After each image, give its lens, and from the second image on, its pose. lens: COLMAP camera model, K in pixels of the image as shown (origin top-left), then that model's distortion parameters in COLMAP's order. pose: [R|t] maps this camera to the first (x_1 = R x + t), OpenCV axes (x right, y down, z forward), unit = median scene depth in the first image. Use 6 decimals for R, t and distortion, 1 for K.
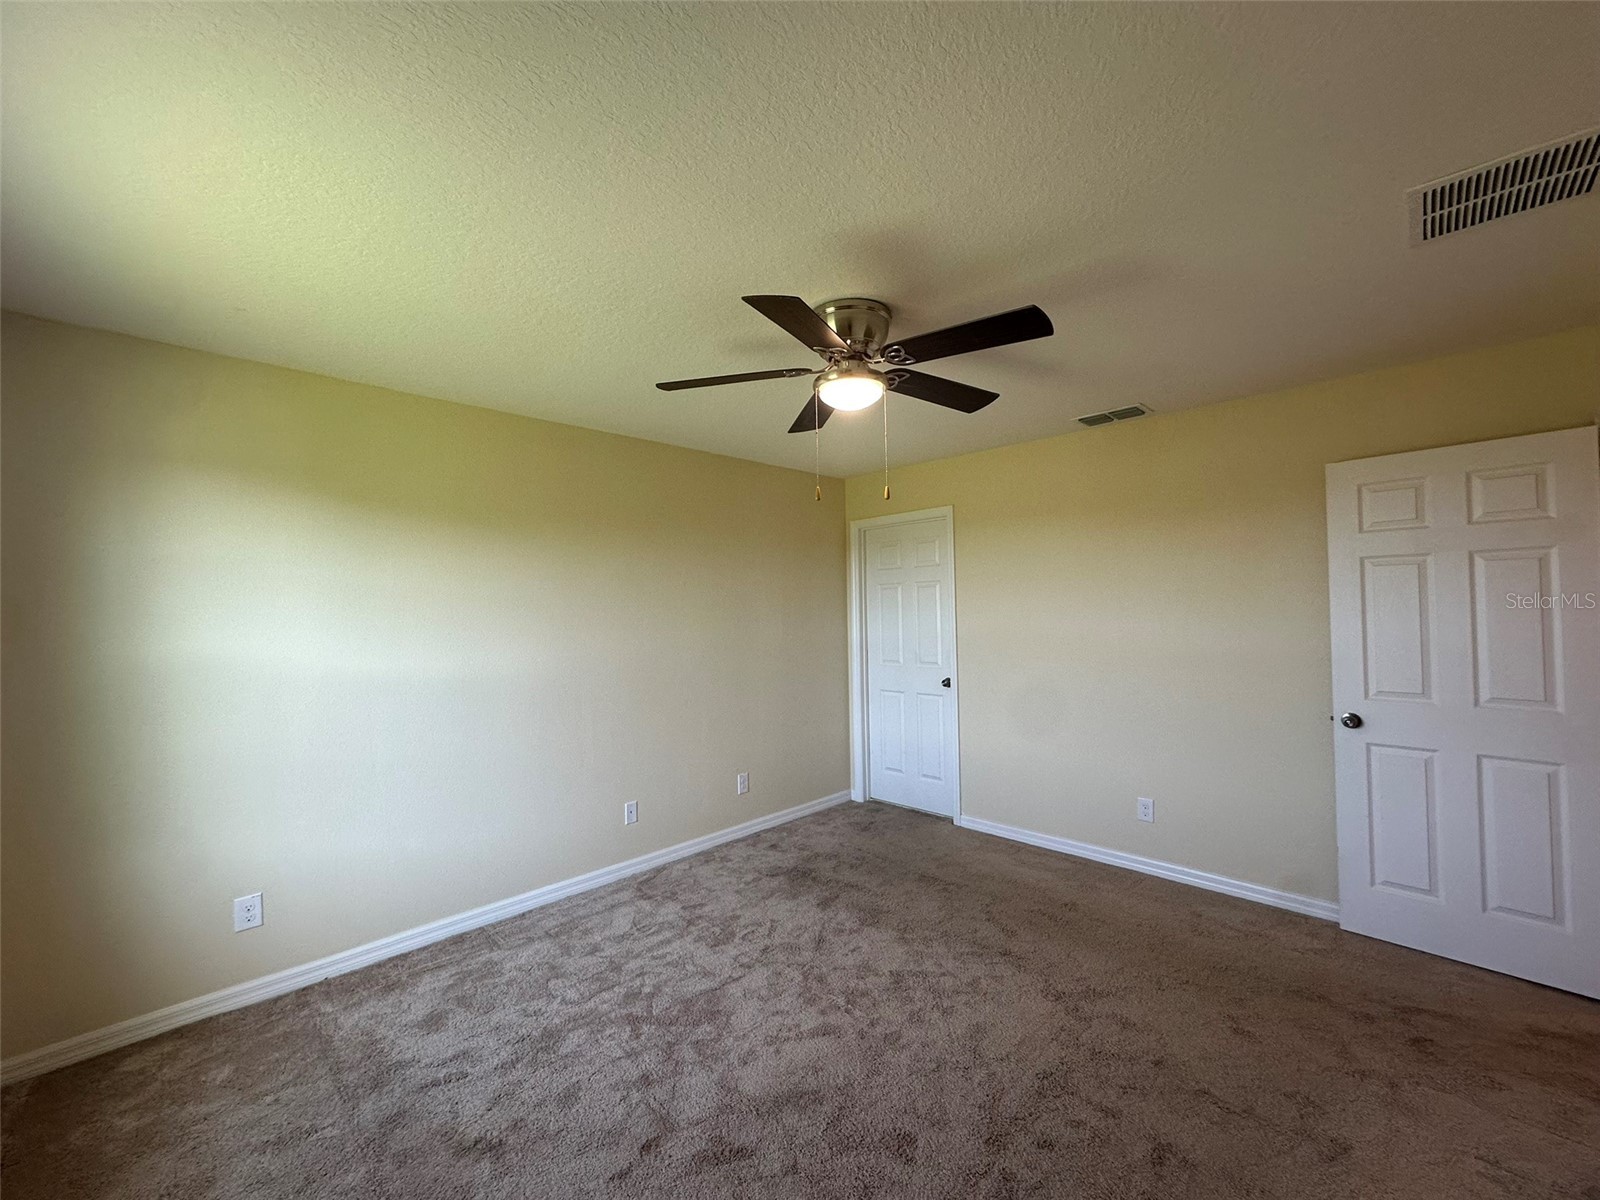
lens RADIAL K [[640.8, 0, 798.7], [0, 640.8, 598.1], [0, 0, 1]] dist [-0.007904, 0.002426]
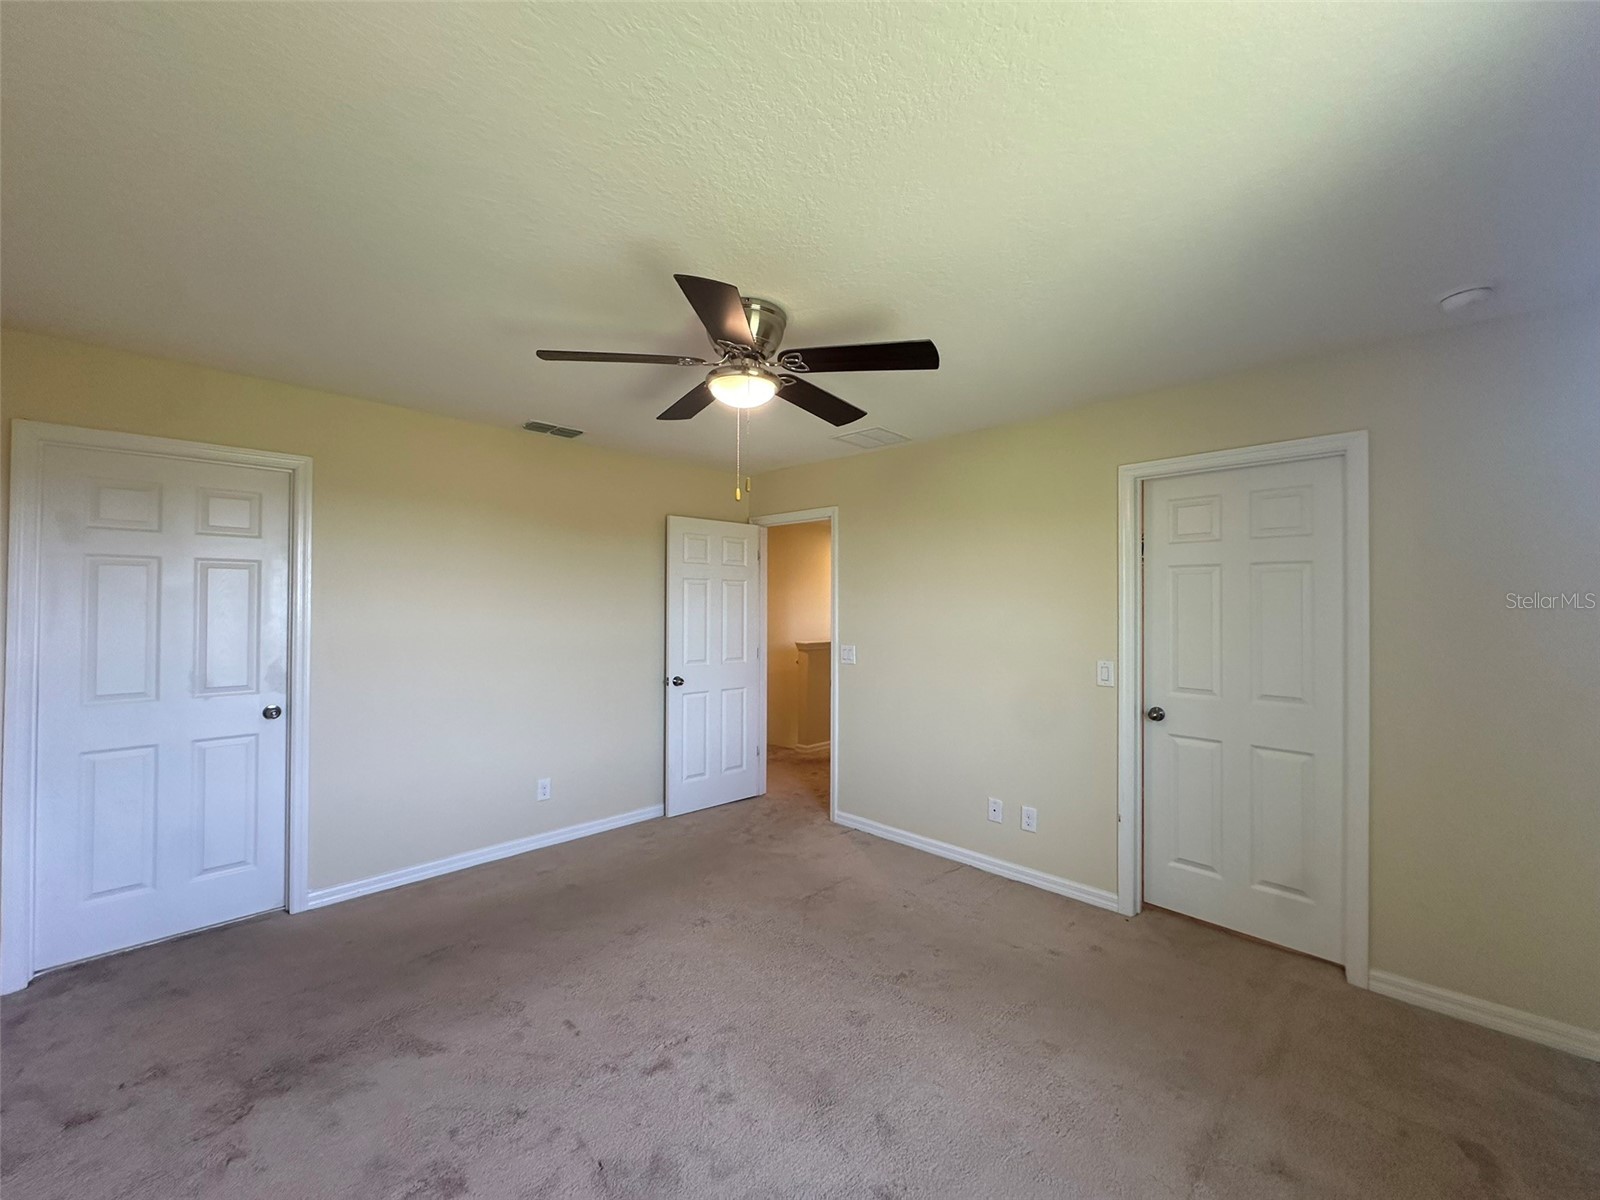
lens RADIAL K [[640.8, 0, 800.3], [0, 640.8, 605.8], [0, 0, 1]] dist [-0.007904, 0.002426]
pose [[-0.014078, 0.019263, 0.999715, -0.707020], [-0.023881, 0.999523, -0.019596, 0.029926], [-0.999616, -0.024150, -0.013611, 0.711274]]
